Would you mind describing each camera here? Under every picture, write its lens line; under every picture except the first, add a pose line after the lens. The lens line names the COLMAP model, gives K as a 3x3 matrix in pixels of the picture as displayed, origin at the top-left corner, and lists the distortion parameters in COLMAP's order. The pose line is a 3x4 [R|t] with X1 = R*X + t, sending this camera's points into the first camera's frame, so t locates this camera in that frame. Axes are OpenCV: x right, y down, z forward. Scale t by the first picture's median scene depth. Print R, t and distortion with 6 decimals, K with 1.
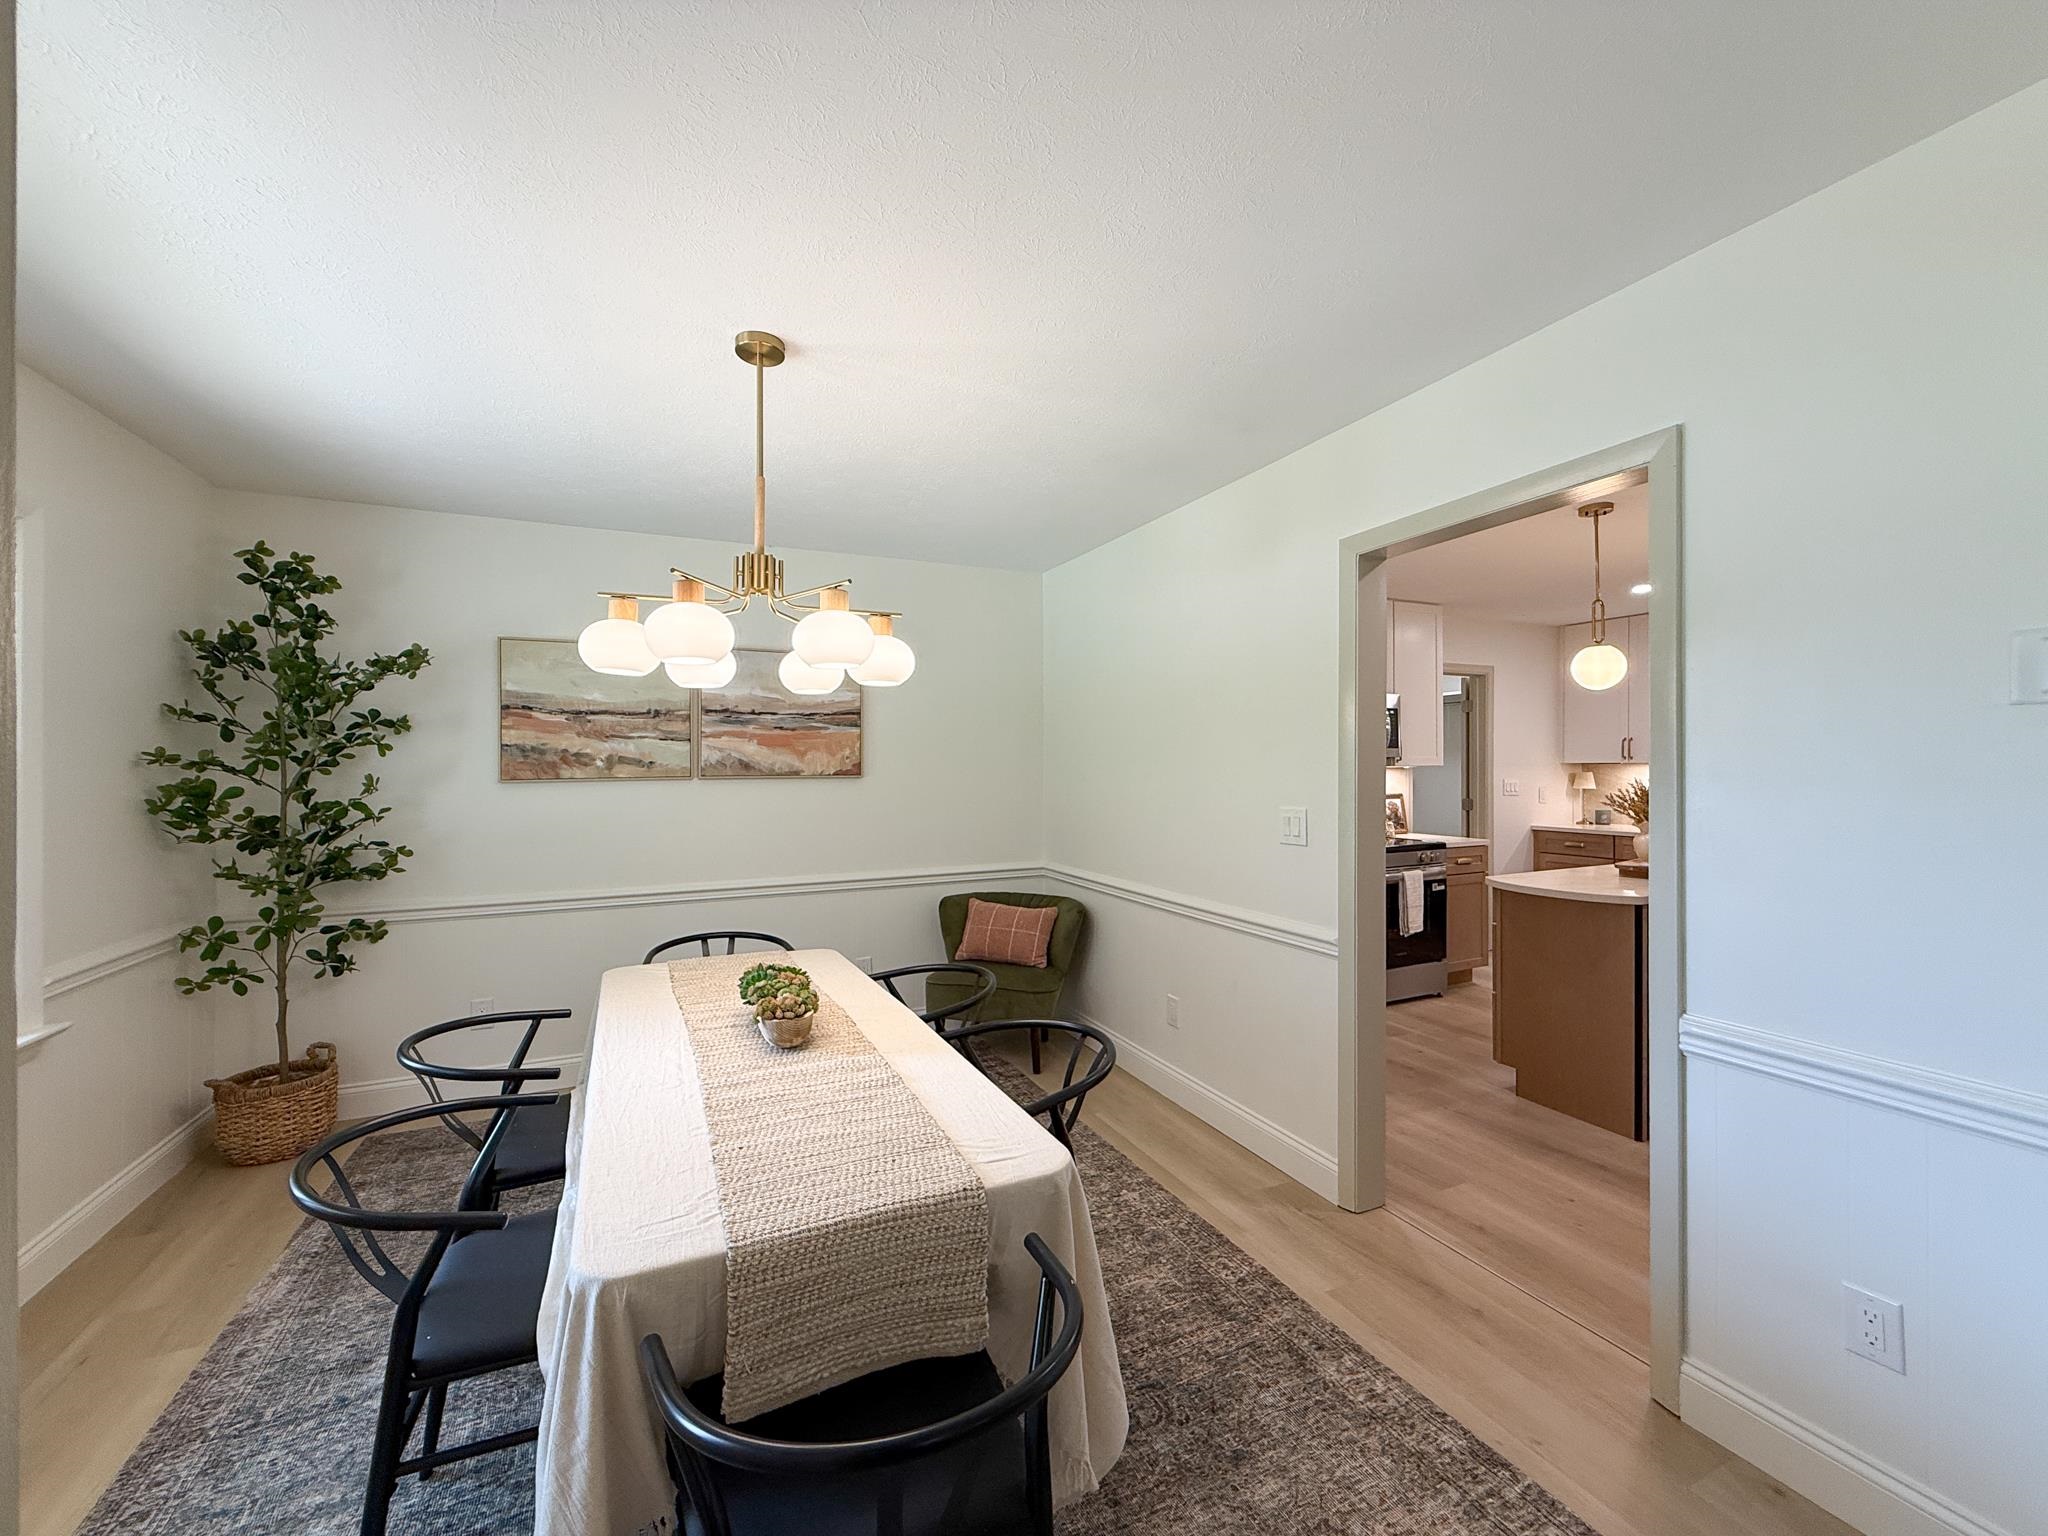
lens RADIAL K [[834.0, 0, 1024.0], [0, 834.0, 768.0], [0, 0, 1]] dist [-0.033420, -0.000029]
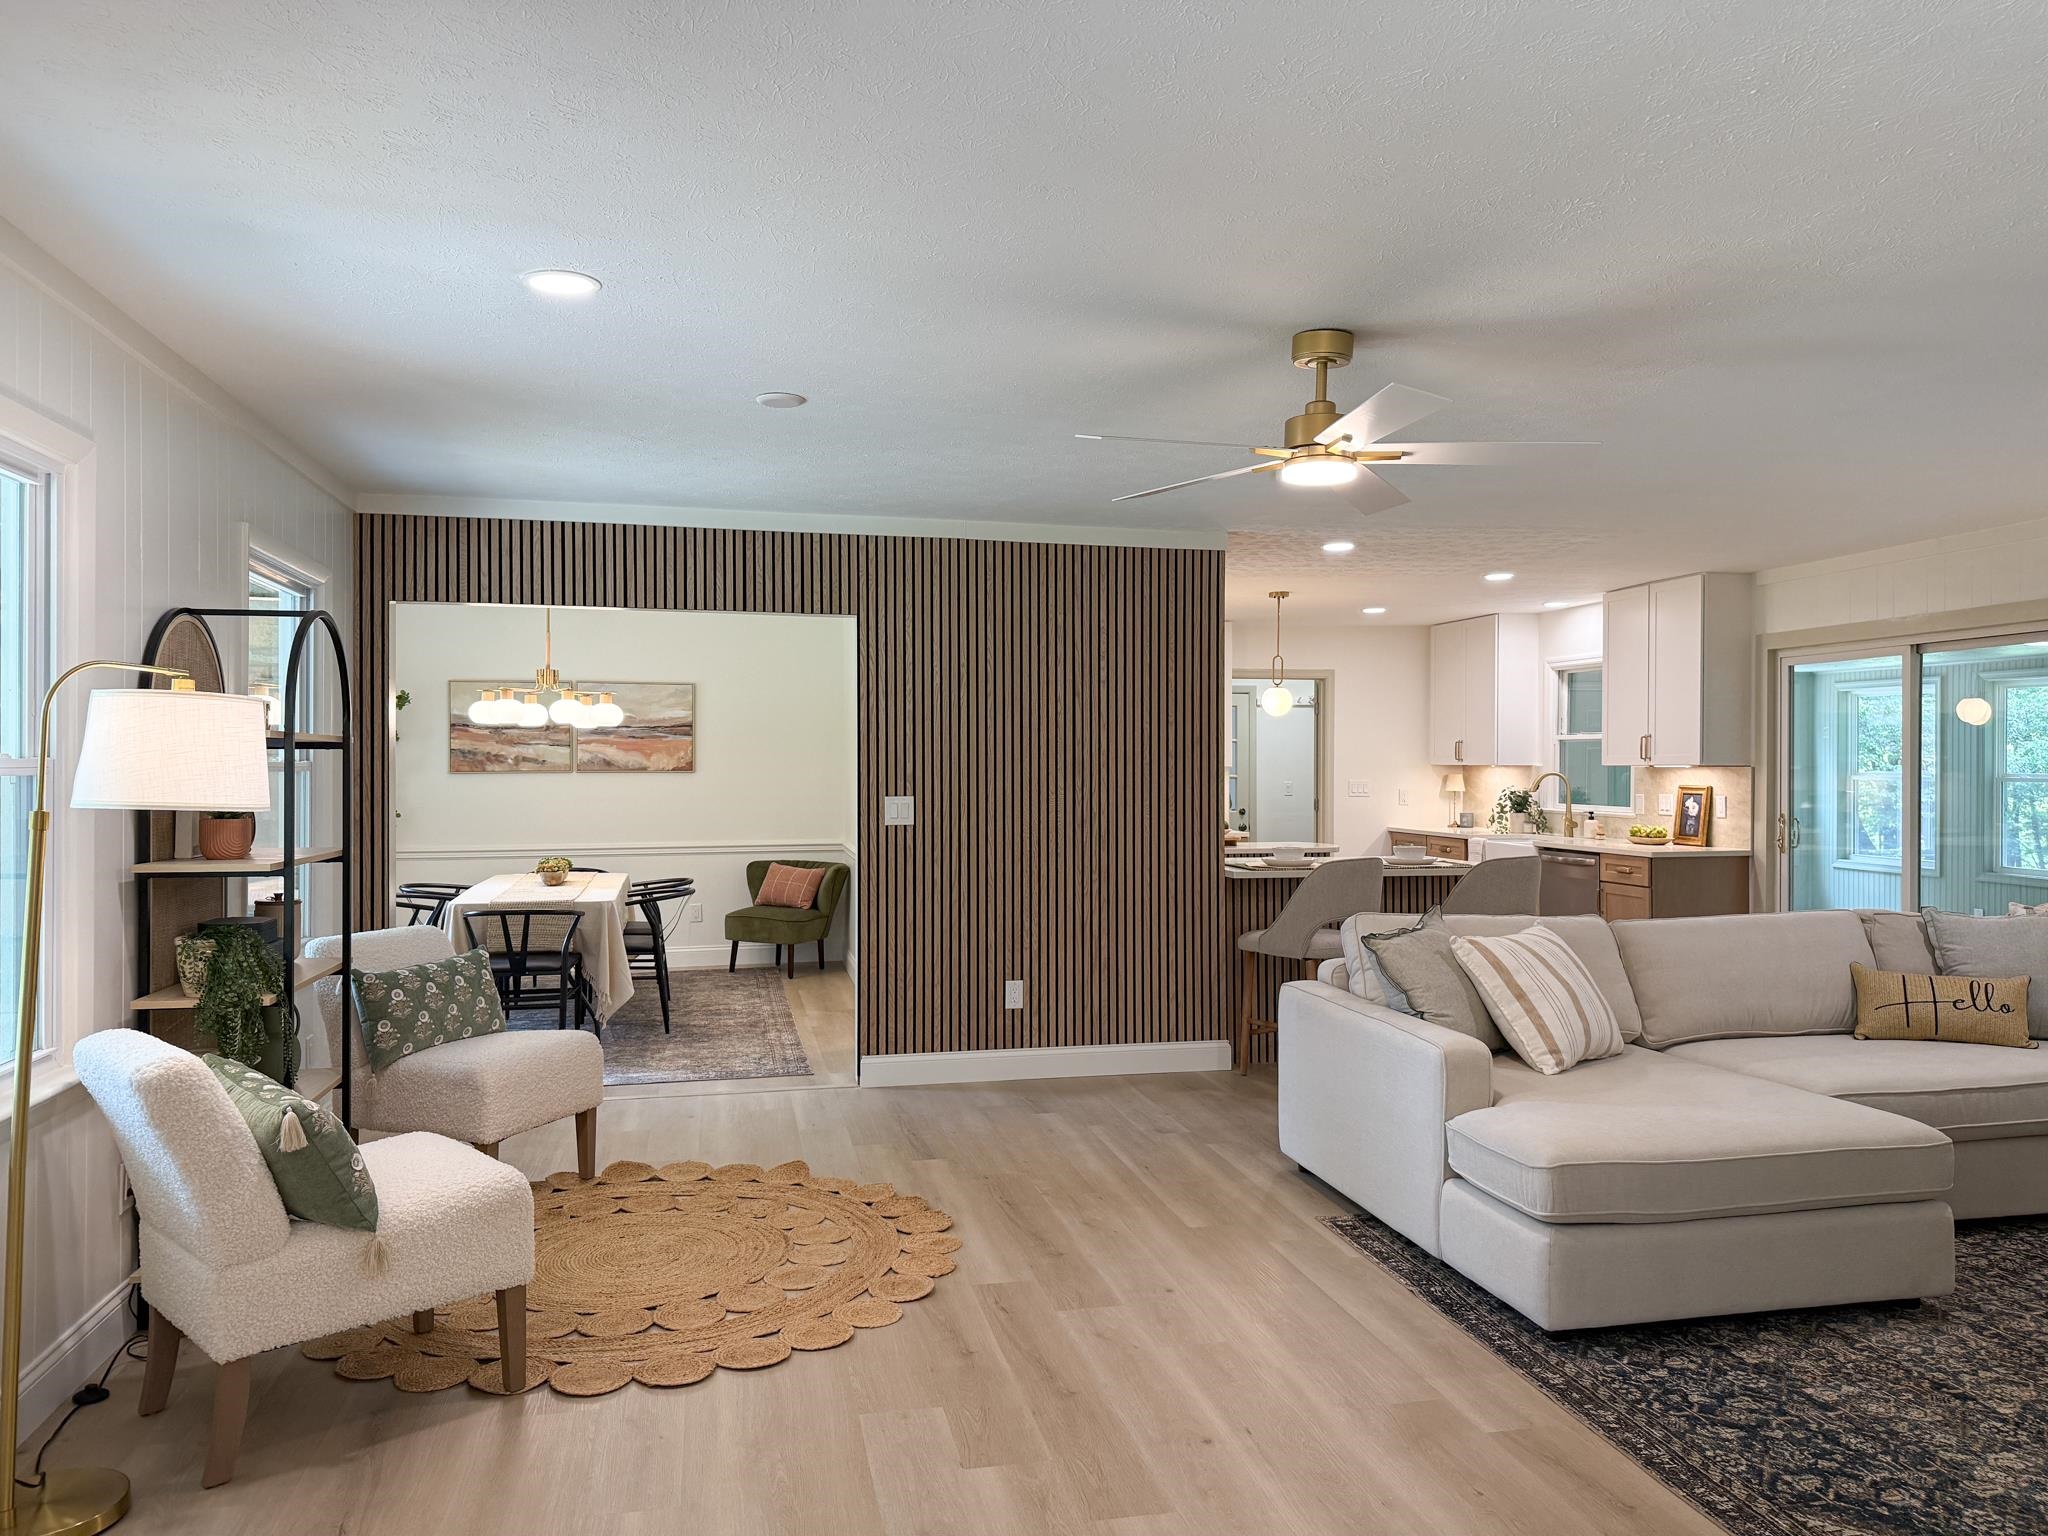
lens RADIAL K [[1417.1, 0, 1028.1], [0, 1417.1, 734.0], [0, 0, 1]] dist [0.073757, -0.079434]
pose [[0.977781, 0.001085, -0.209627, 0.779544], [-0.006017, 0.999720, -0.022888, -0.001057], [0.209543, 0.023641, 0.977514, -1.104643]]
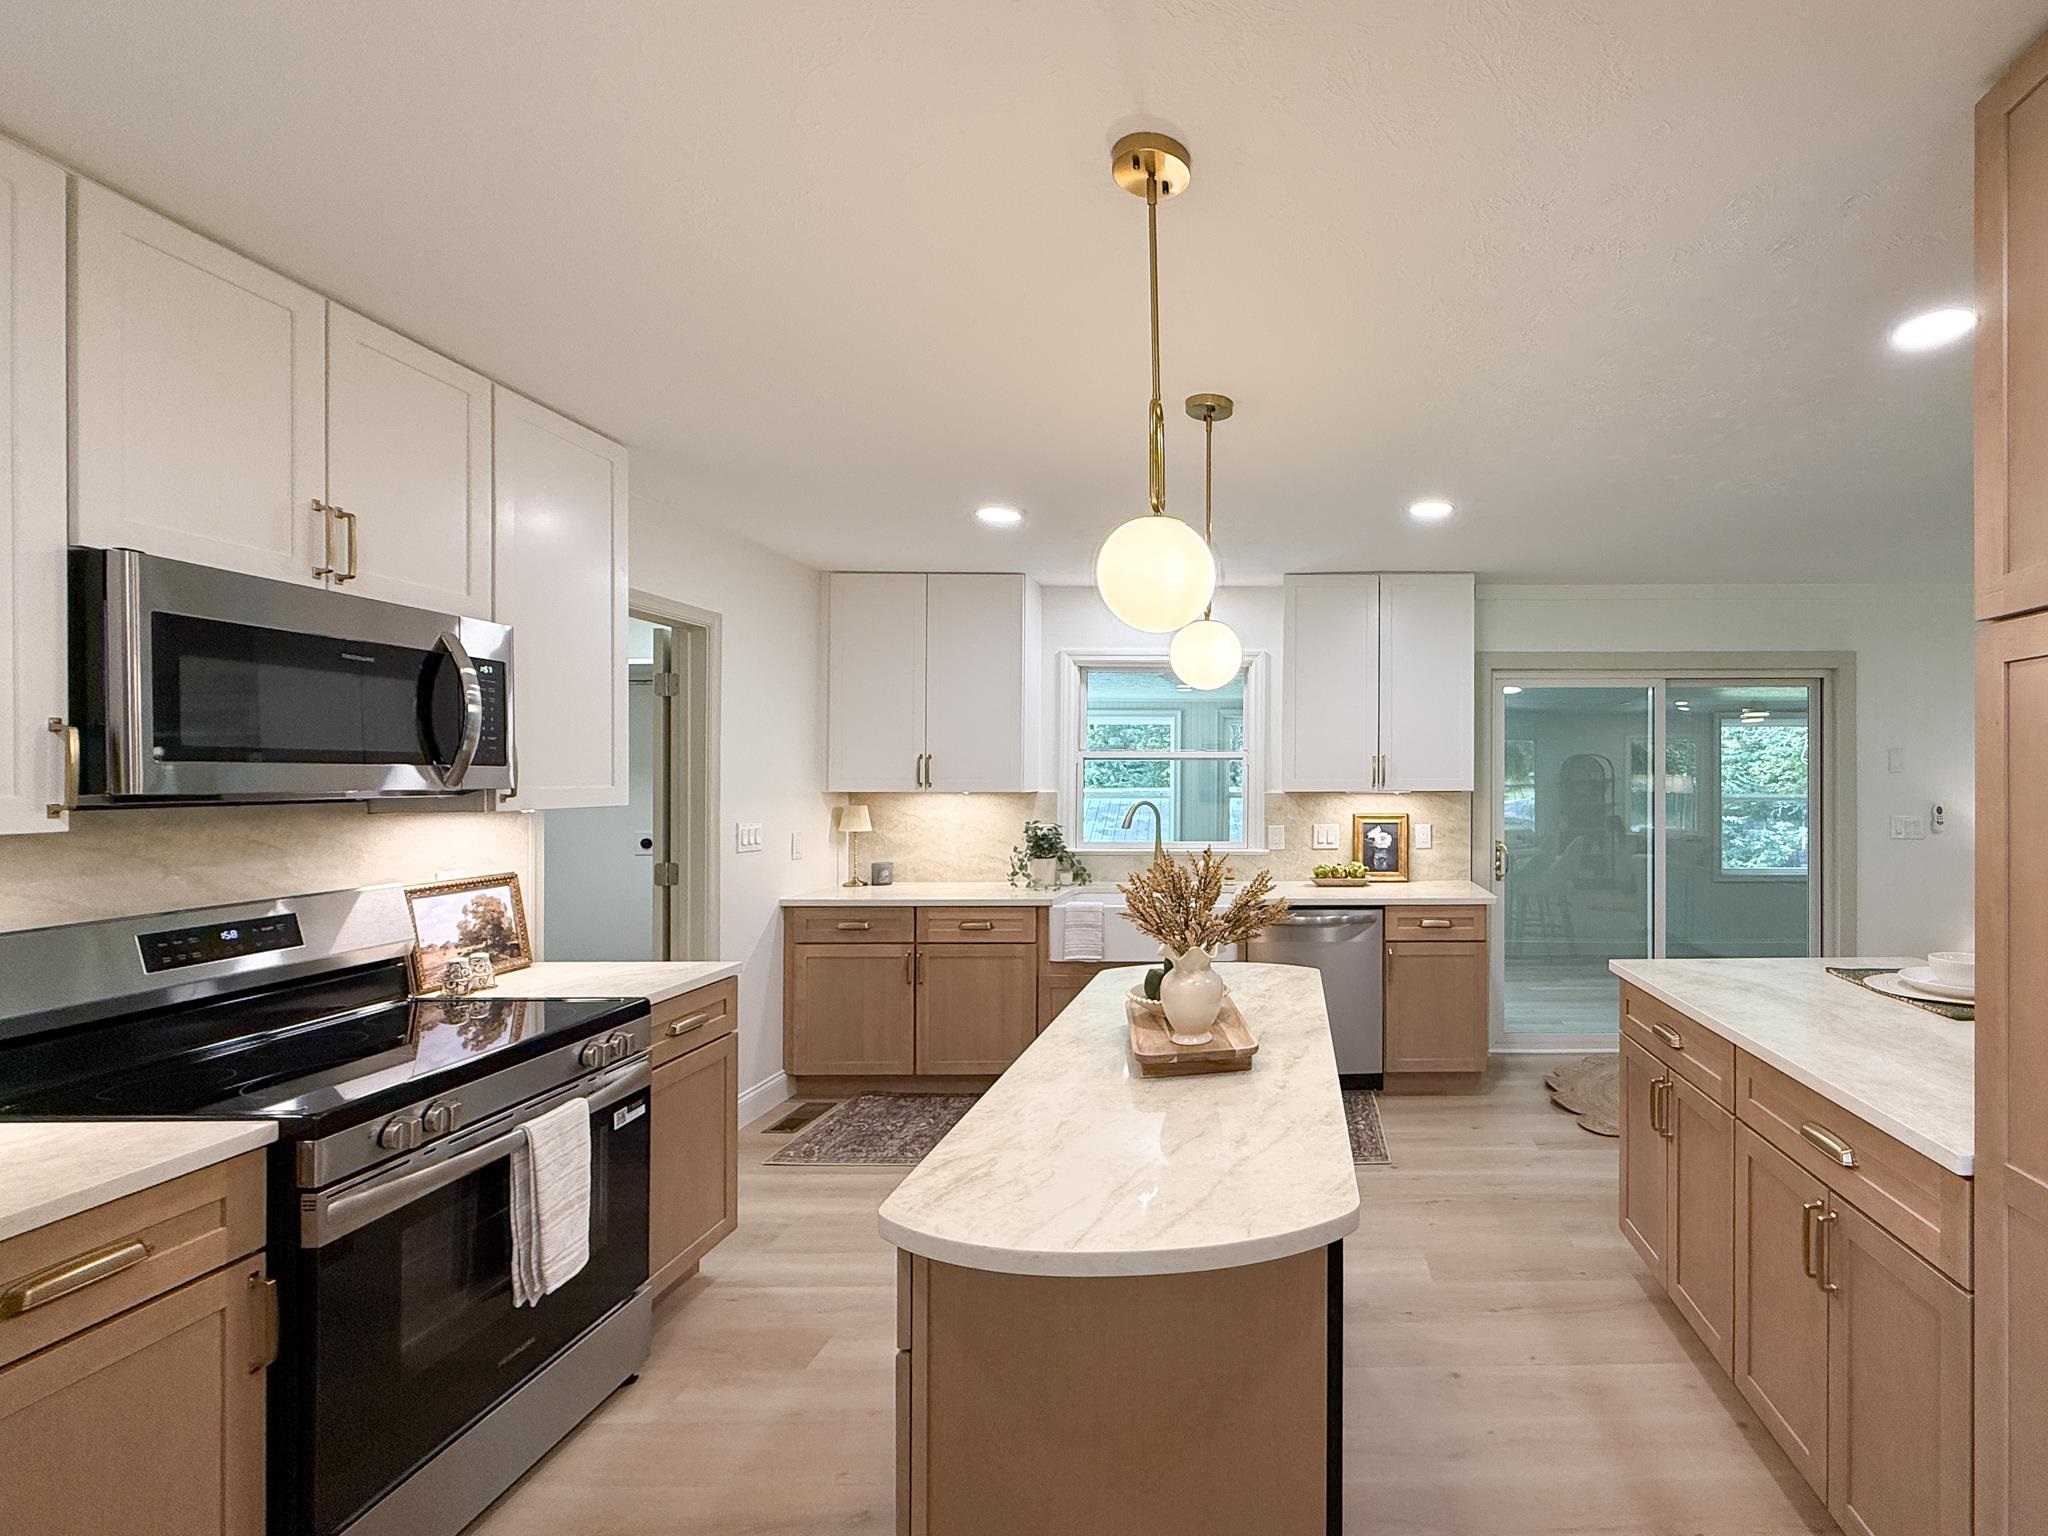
lens RADIAL K [[897.9, 0, 1285.6], [0, 897.9, 774.0], [0, 0, 1]] dist [-0.000483, 0.000060]
pose [[0.412619, 0.007077, 0.910876, 0.252709], [0.002720, 0.999956, -0.009001, -0.018551], [-0.910899, 0.006192, 0.412582, 0.569804]]
